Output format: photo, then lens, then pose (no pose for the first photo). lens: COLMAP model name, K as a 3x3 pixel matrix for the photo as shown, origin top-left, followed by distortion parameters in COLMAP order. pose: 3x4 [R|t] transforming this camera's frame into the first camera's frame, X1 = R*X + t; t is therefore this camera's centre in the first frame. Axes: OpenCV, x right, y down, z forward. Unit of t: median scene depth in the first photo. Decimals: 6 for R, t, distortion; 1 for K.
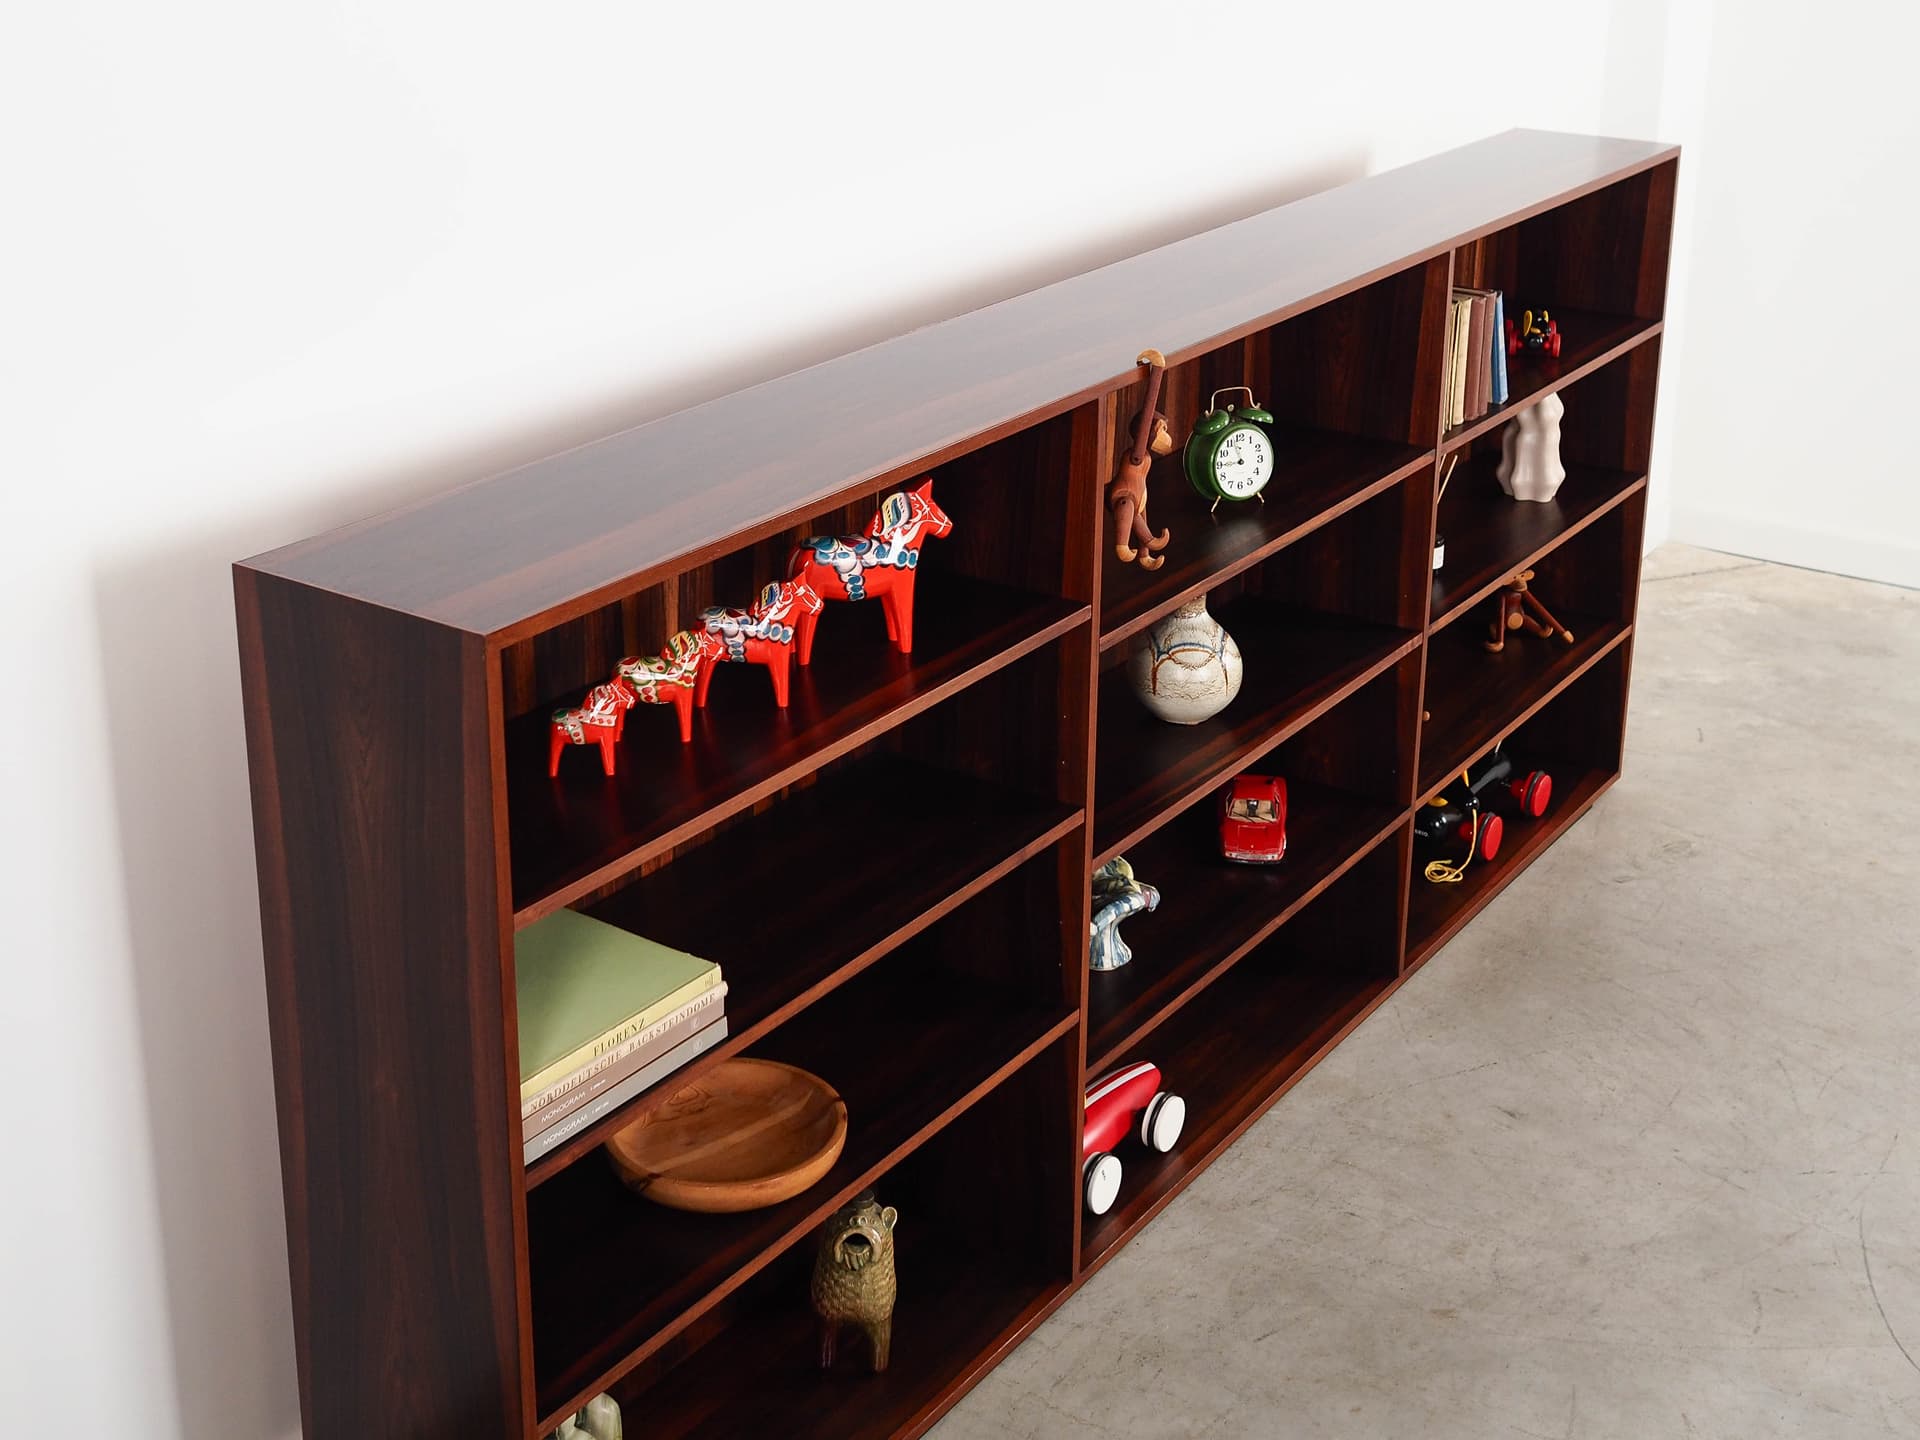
lens RADIAL K [[2573.3, 0, 1009.4], [0, 2573.3, 555.2], [0, 0, 1]] dist [-0.005360, -0.020742]
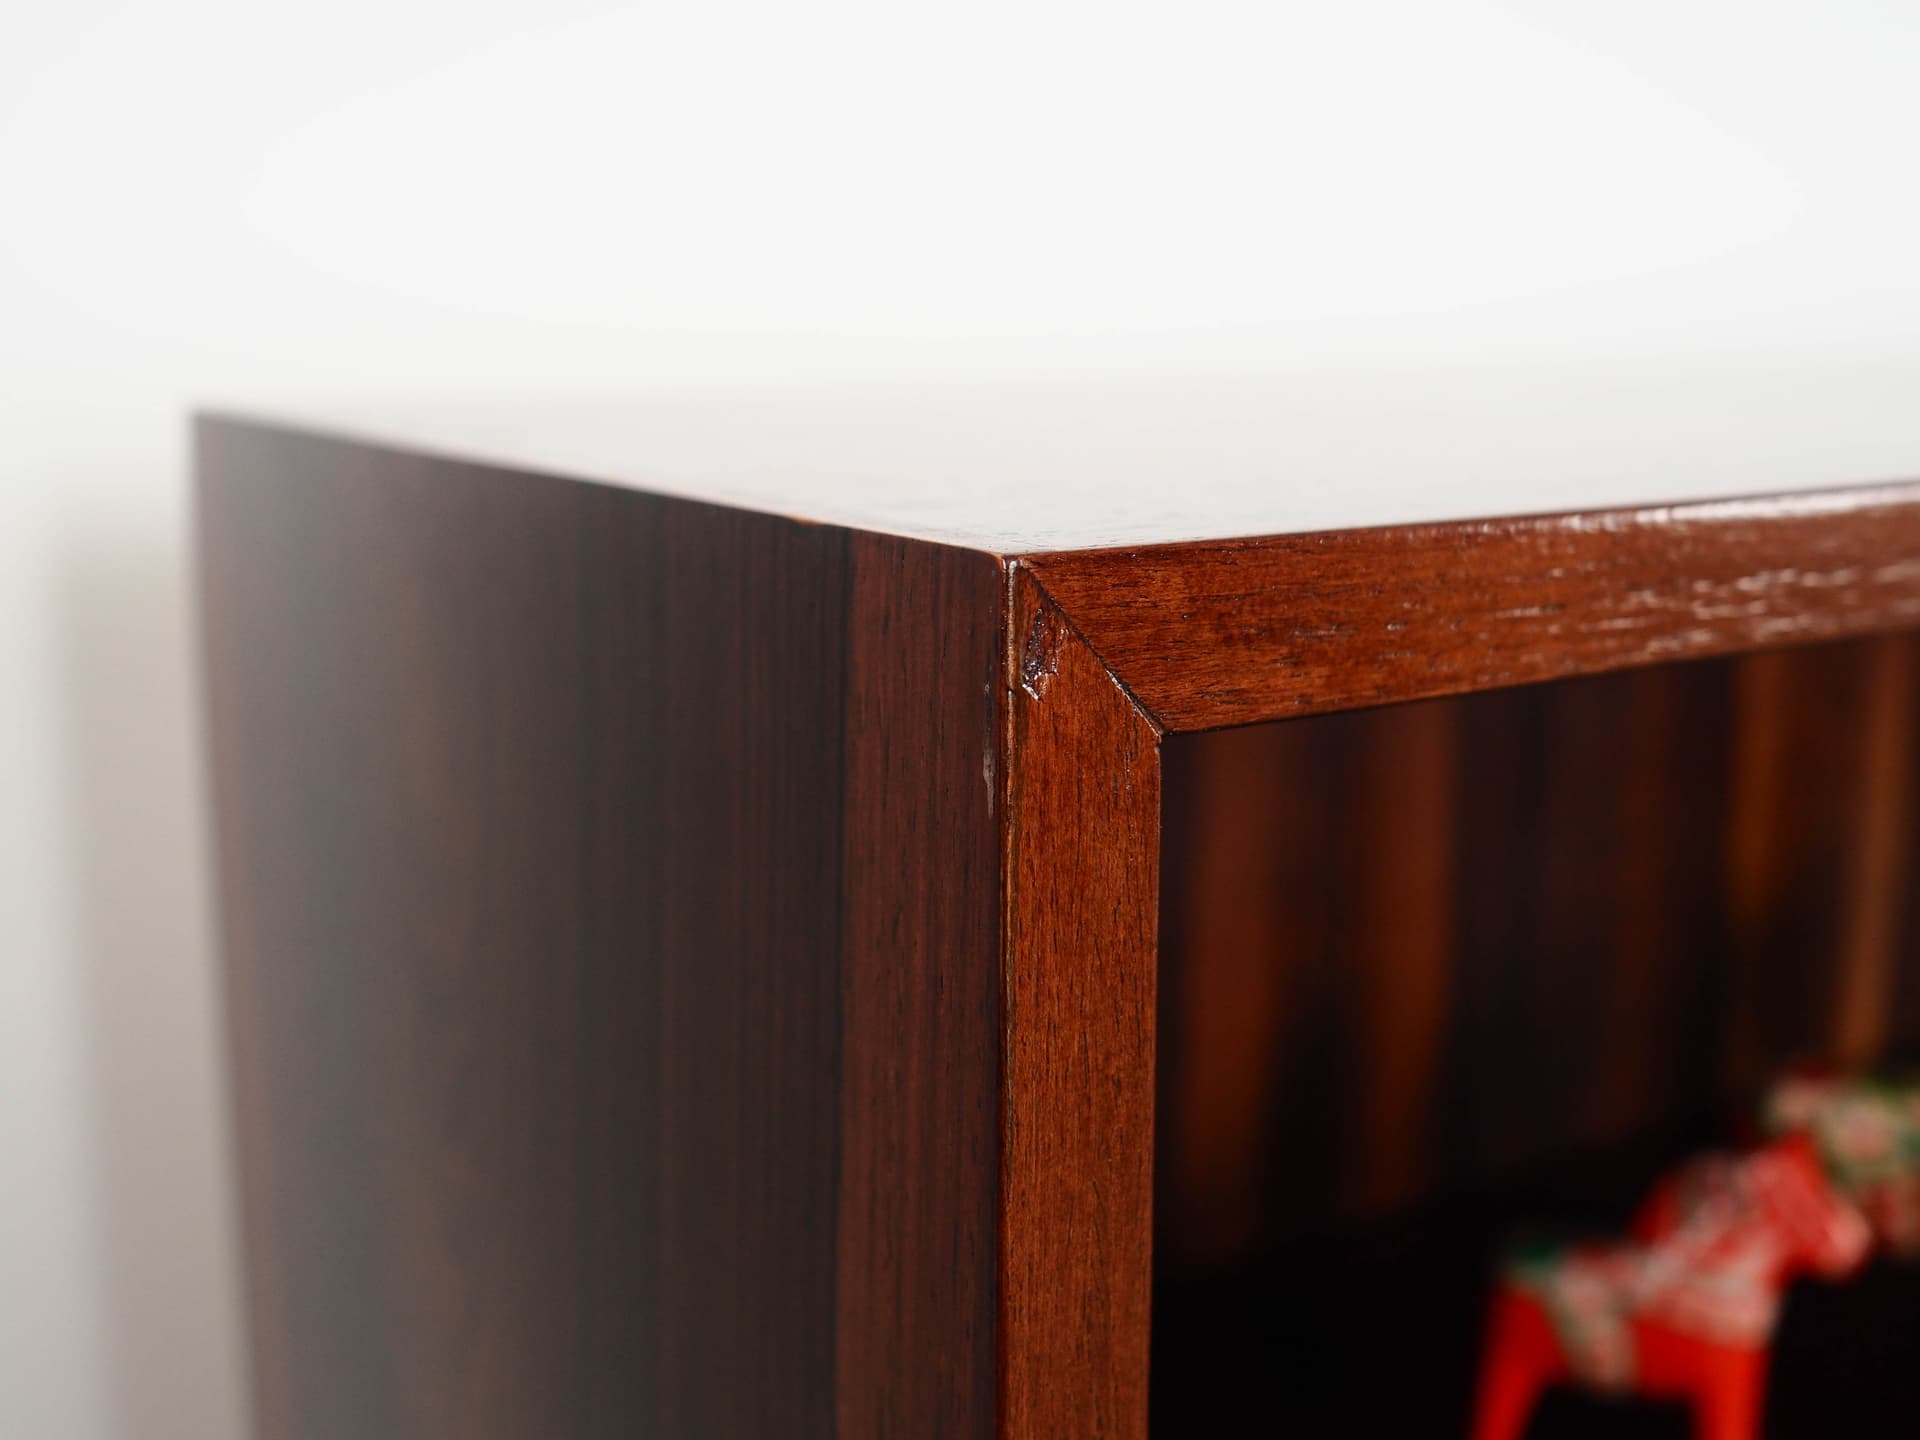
lens RADIAL K [[2281.8, 0, 960.0], [0, 2281.8, 720.0], [0, 0, 1]] dist [0.006546, -0.013671]
pose [[0.912810, 0.074755, -0.401485, -0.099984], [-0.124587, 0.987213, -0.099443, 0.028248], [0.388918, 0.140793, 0.910451, 0.545397]]
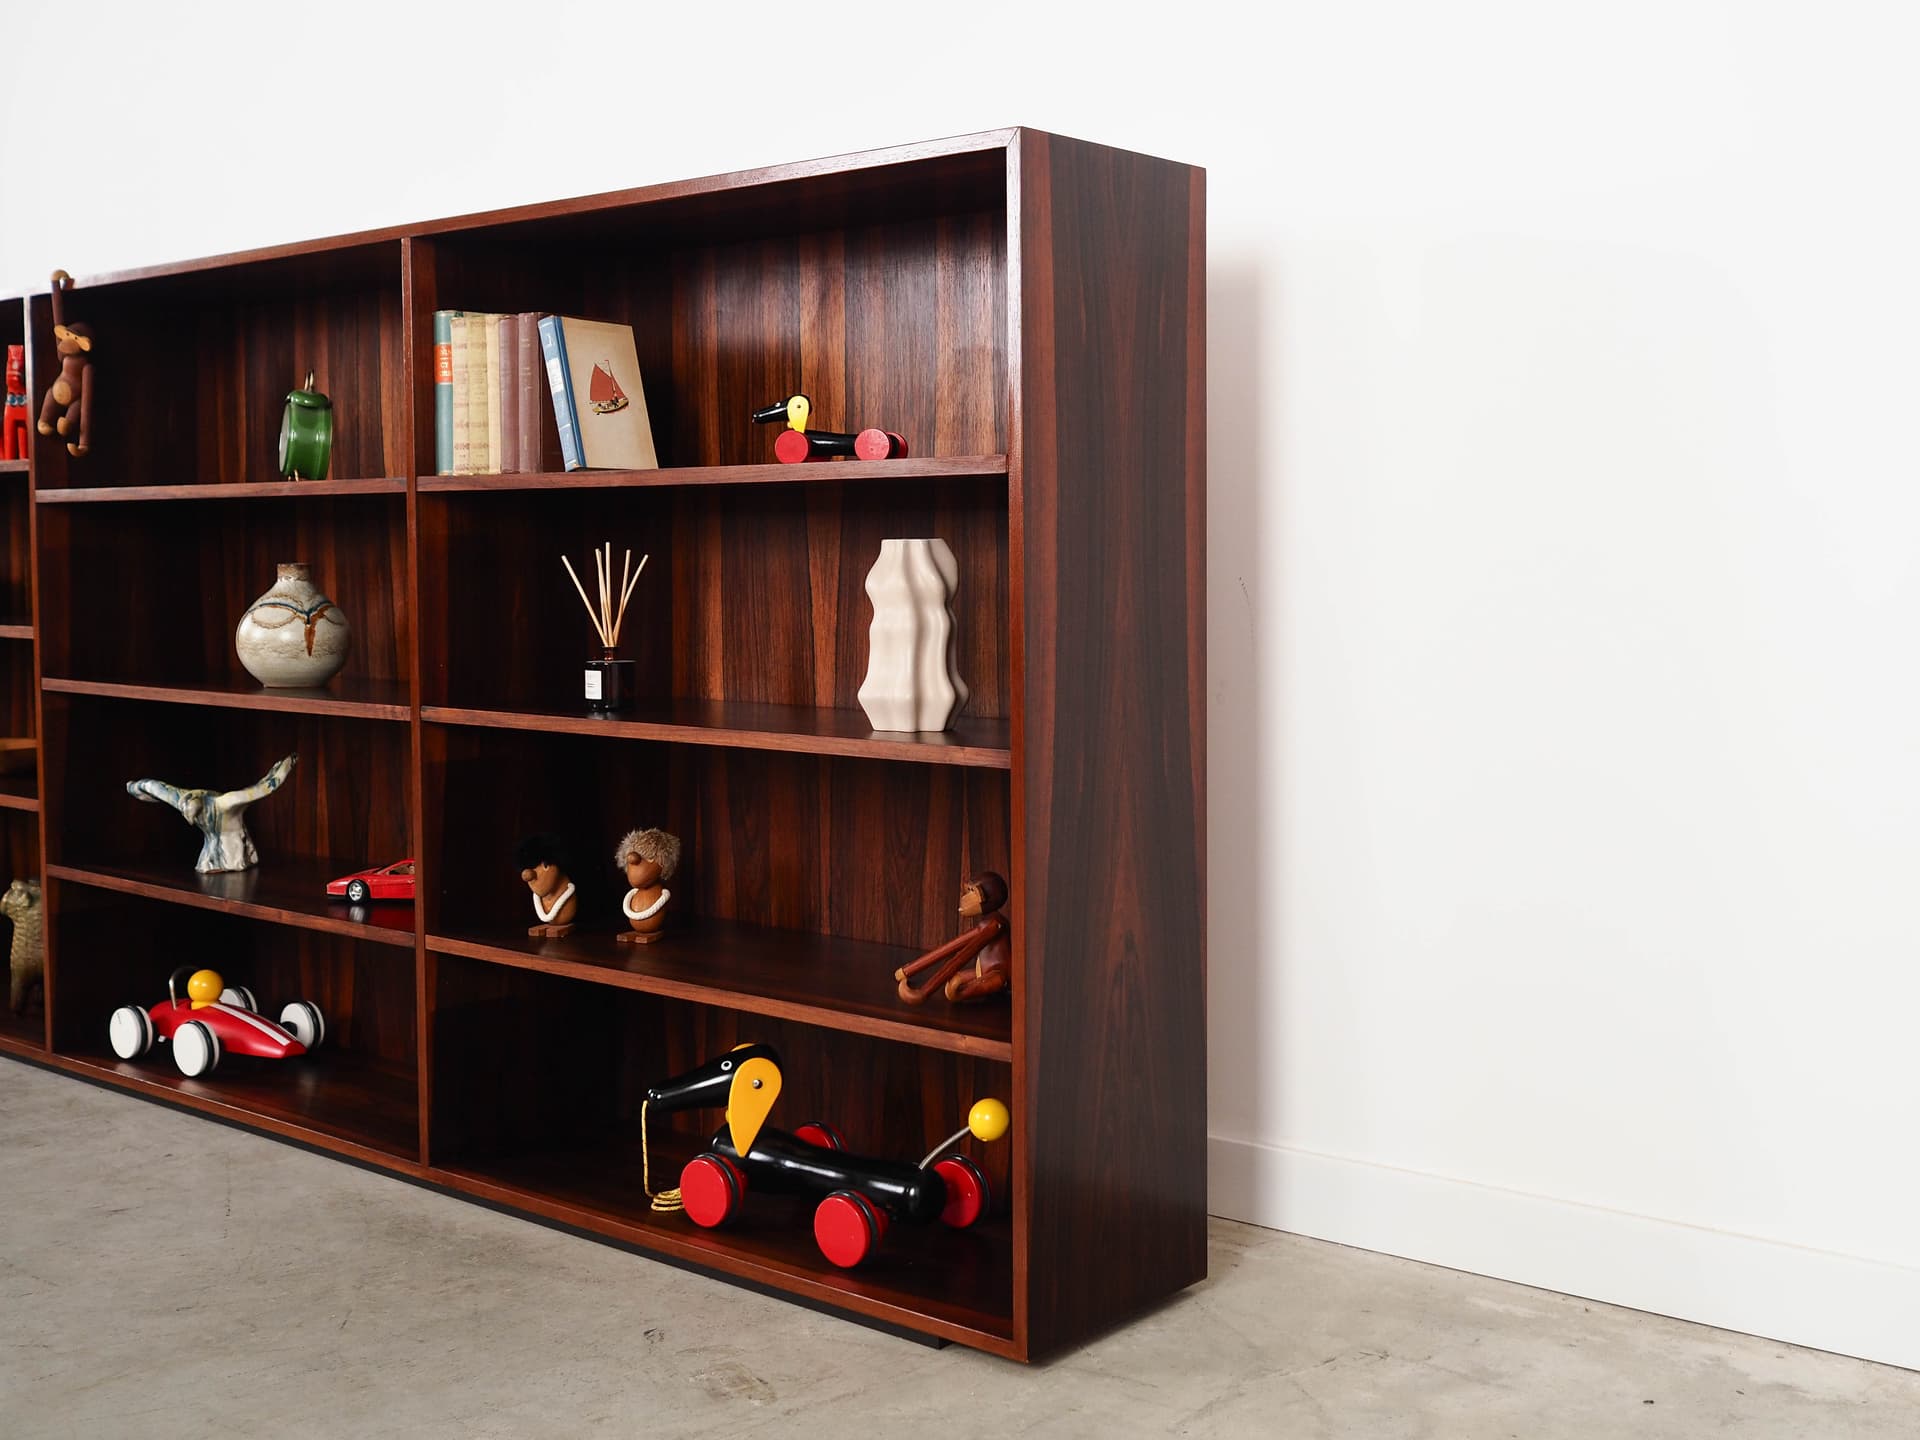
lens RADIAL K [[2281.8, 0, 960.0], [0, 2281.8, 720.0], [0, 0, 1]] dist [0.006546, -0.013671]
pose [[-0.161585, 0.060014, -0.985032, 0.969224], [-0.317804, 0.941811, 0.109513, -0.117405], [0.934286, 0.330743, -0.133110, 1.425764]]
